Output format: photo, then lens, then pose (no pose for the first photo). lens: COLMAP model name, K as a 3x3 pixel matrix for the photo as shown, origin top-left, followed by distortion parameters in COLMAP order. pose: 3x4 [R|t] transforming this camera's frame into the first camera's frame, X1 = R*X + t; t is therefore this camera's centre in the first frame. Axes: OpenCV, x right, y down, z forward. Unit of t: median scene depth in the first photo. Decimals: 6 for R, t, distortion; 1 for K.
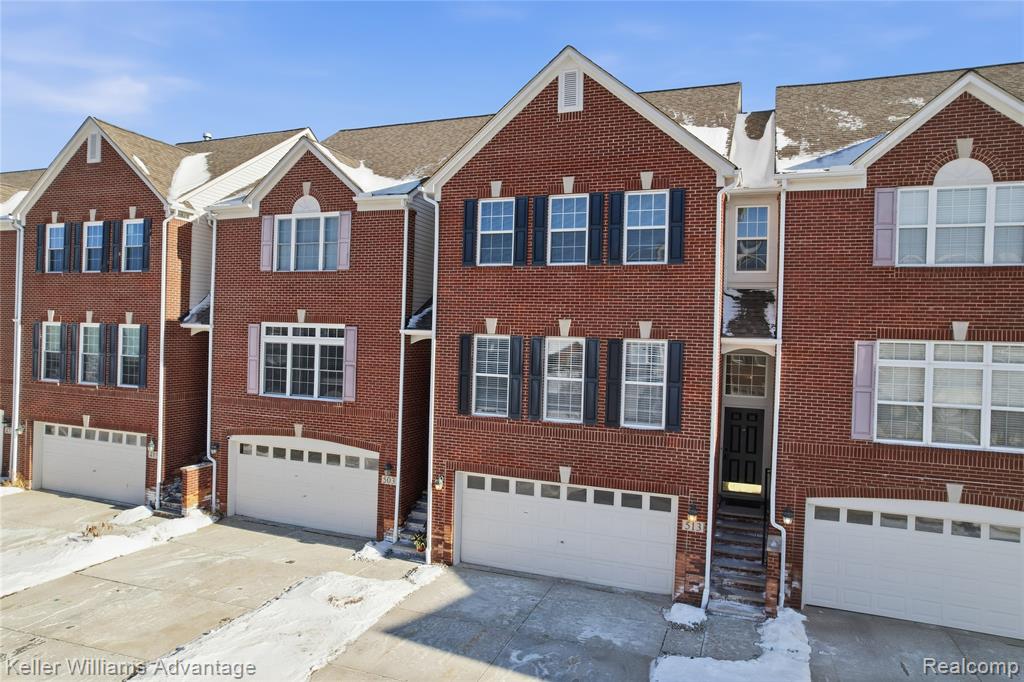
lens RADIAL K [[643.8, 0, 512.0], [0, 643.8, 341.0], [0, 0, 1]] dist [-0.055835, 0.039206]
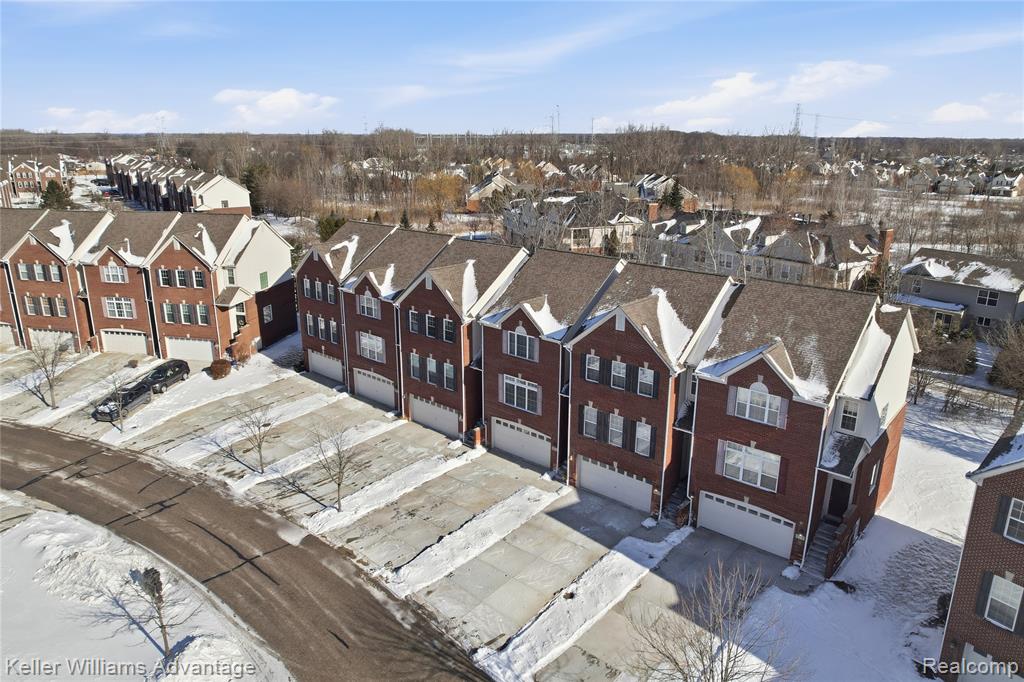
lens RADIAL K [[659.2, 0, 527.9], [0, 659.2, 343.6], [0, 0, 1]] dist [-0.037631, -0.001294]
pose [[0.945929, 0.072542, -0.316158, 0.482092], [0.016589, 0.962578, 0.270495, -0.861445], [0.323949, -0.261114, 0.909328, -1.226593]]
